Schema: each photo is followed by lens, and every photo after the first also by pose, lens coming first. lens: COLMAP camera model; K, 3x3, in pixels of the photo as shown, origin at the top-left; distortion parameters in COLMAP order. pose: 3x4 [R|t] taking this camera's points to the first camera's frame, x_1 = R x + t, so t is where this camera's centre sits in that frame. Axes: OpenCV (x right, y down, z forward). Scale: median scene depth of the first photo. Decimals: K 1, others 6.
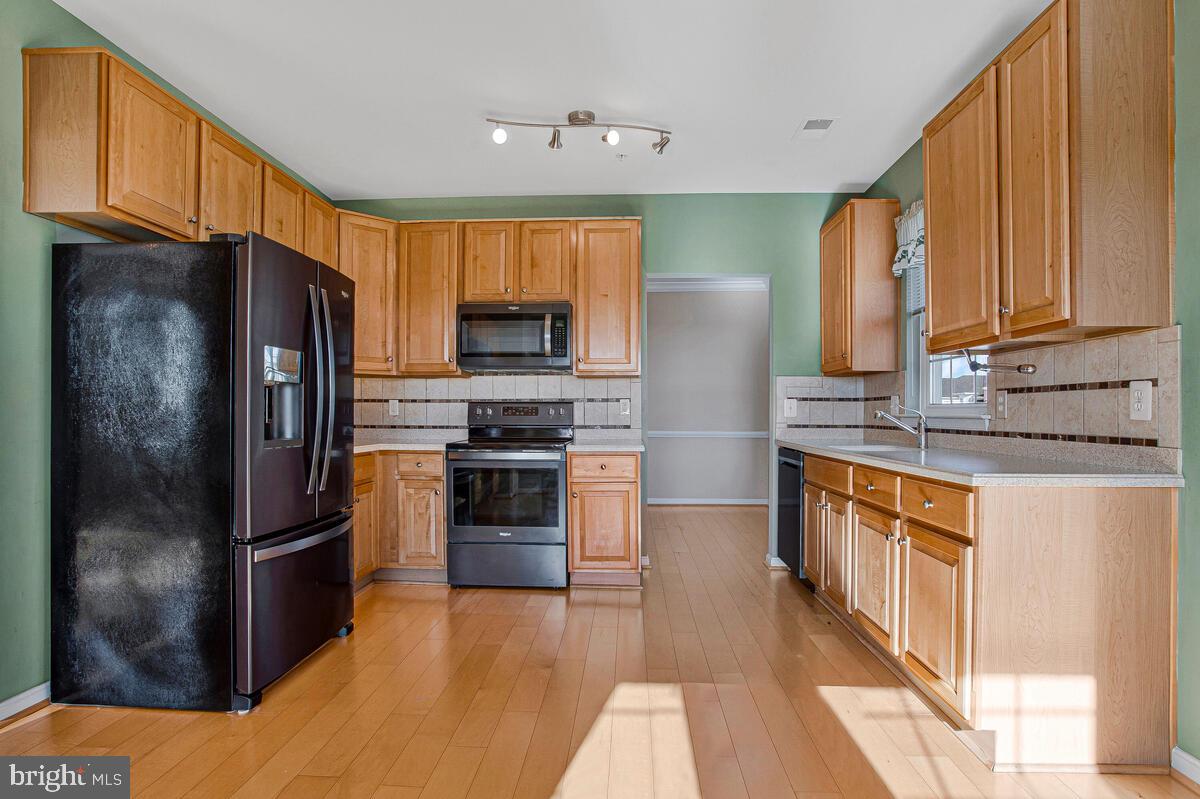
lens RADIAL K [[665.6, 0, 626.6], [0, 665.6, 408.3], [0, 0, 1]] dist [-0.065690, 0.034978]
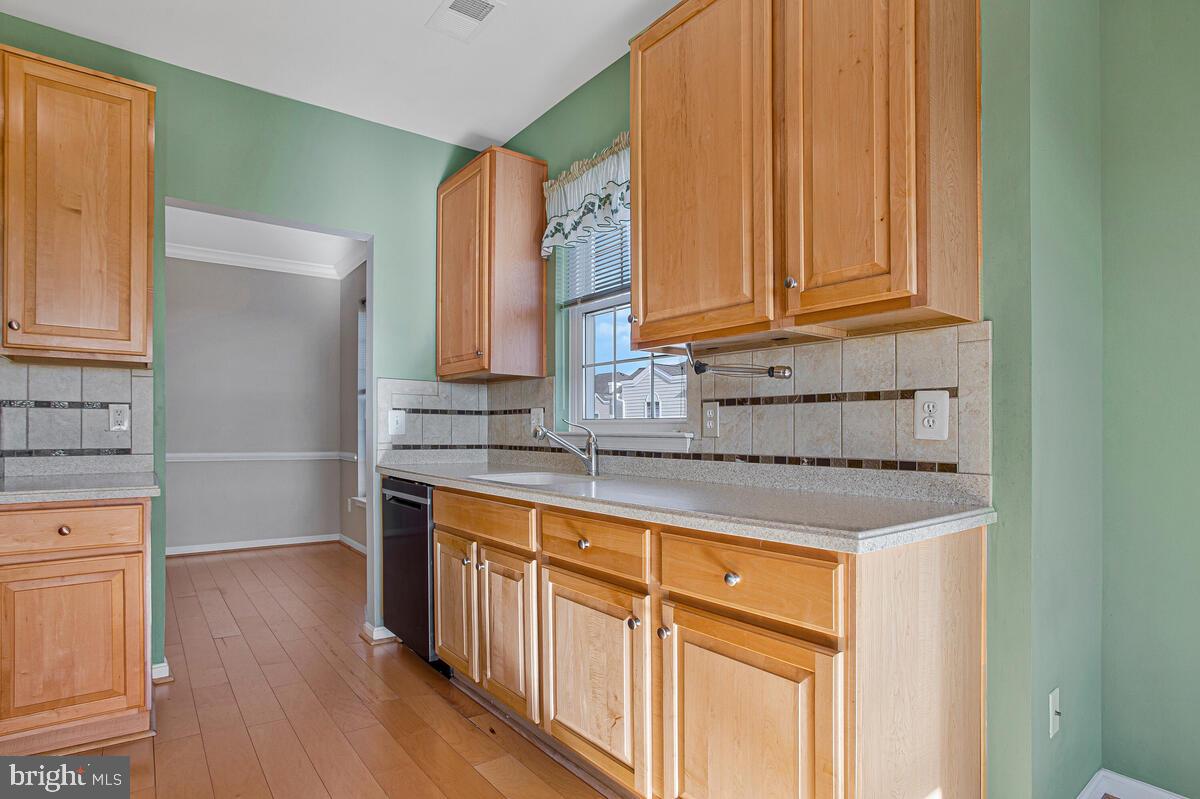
lens RADIAL K [[614.0, 0, 592.7], [0, 614.0, 429.5], [0, 0, 1]] dist [-0.066352, 0.026517]
pose [[0.787485, 0.004705, 0.616315, 0.003373], [-0.008332, 0.999961, 0.003012, 0.004053], [-0.616277, -0.007507, 0.787494, 0.387770]]
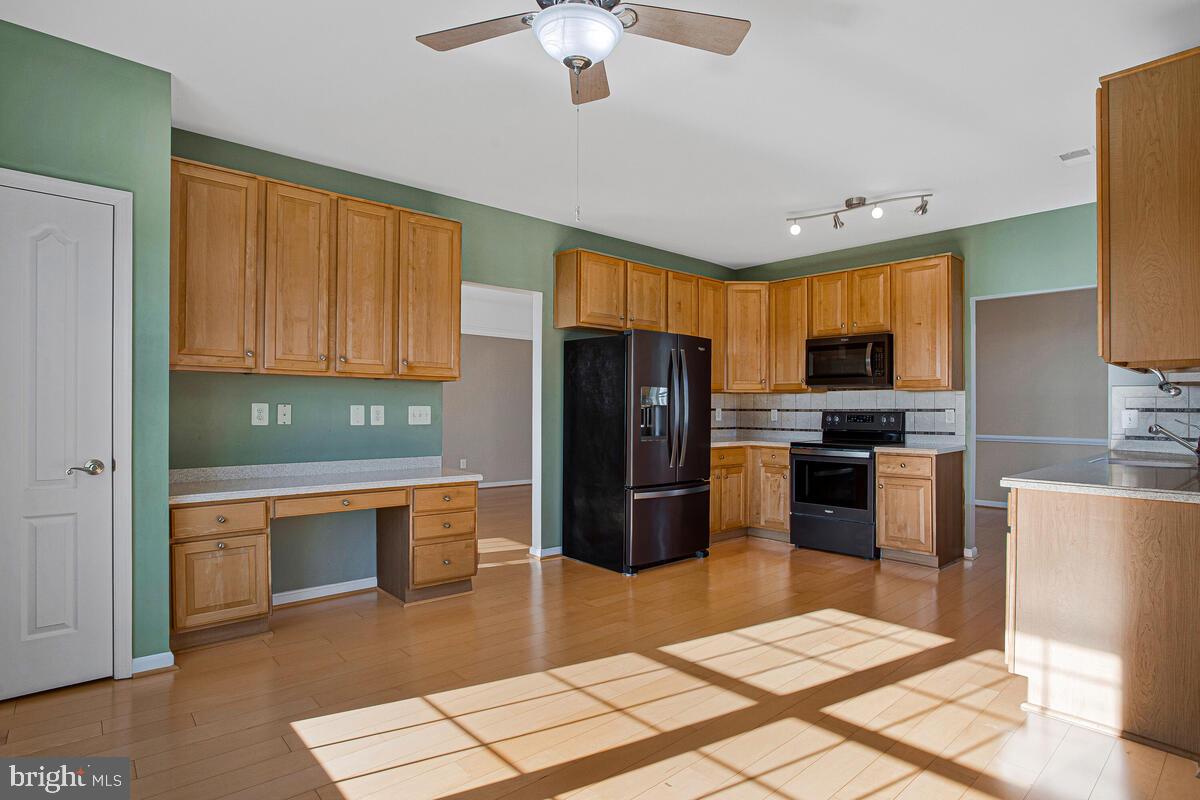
lens RADIAL K [[692.5, 0, 600.0], [0, 692.5, 400.0], [0, 0, 1]] dist [-0.046073, 0.038086]
pose [[0.687645, -0.006975, -0.726014, 0.507166], [0.001938, 0.999968, -0.007771, -0.025331], [0.726045, 0.003937, 0.687636, -0.290576]]
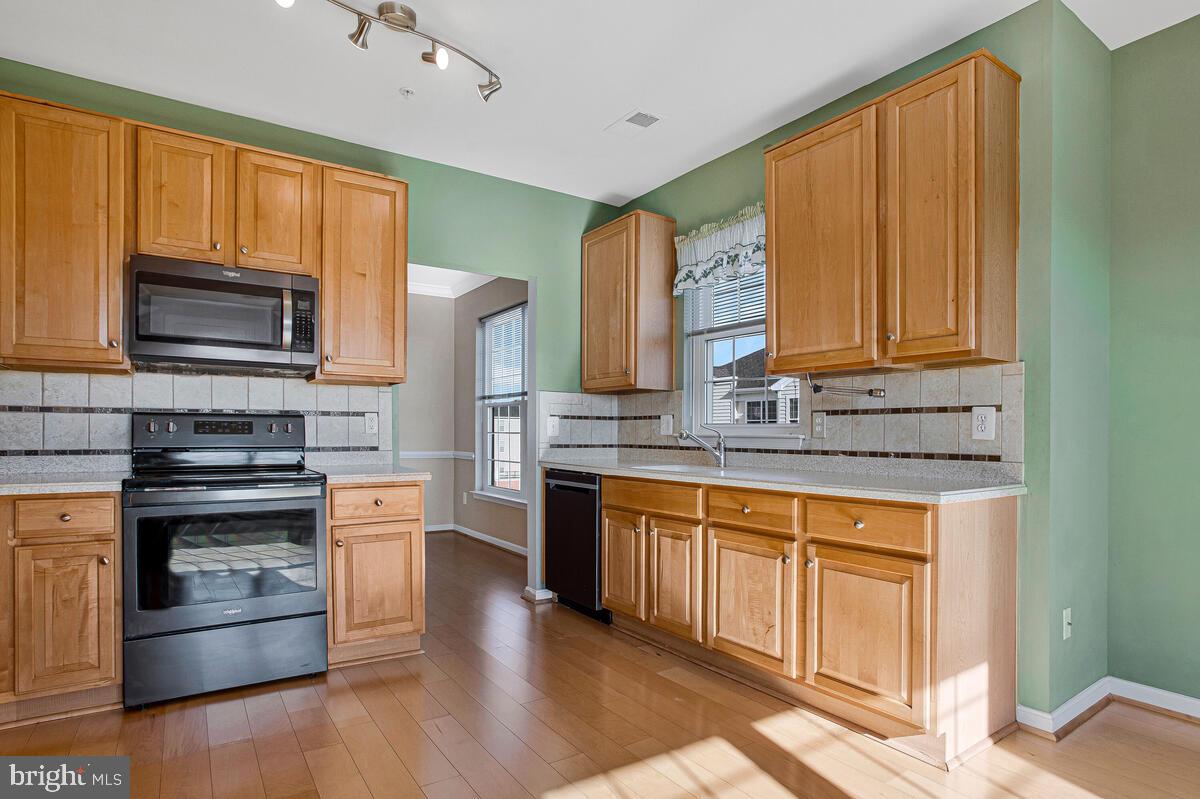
lens RADIAL K [[652.5, 0, 597.4], [0, 652.5, 433.7], [0, 0, 1]] dist [-0.065049, 0.030940]
pose [[0.807241, 0.002419, 0.590217, -0.269119], [-0.008644, 0.999933, 0.007723, 0.002571], [-0.590158, -0.011336, 0.807208, 0.272424]]
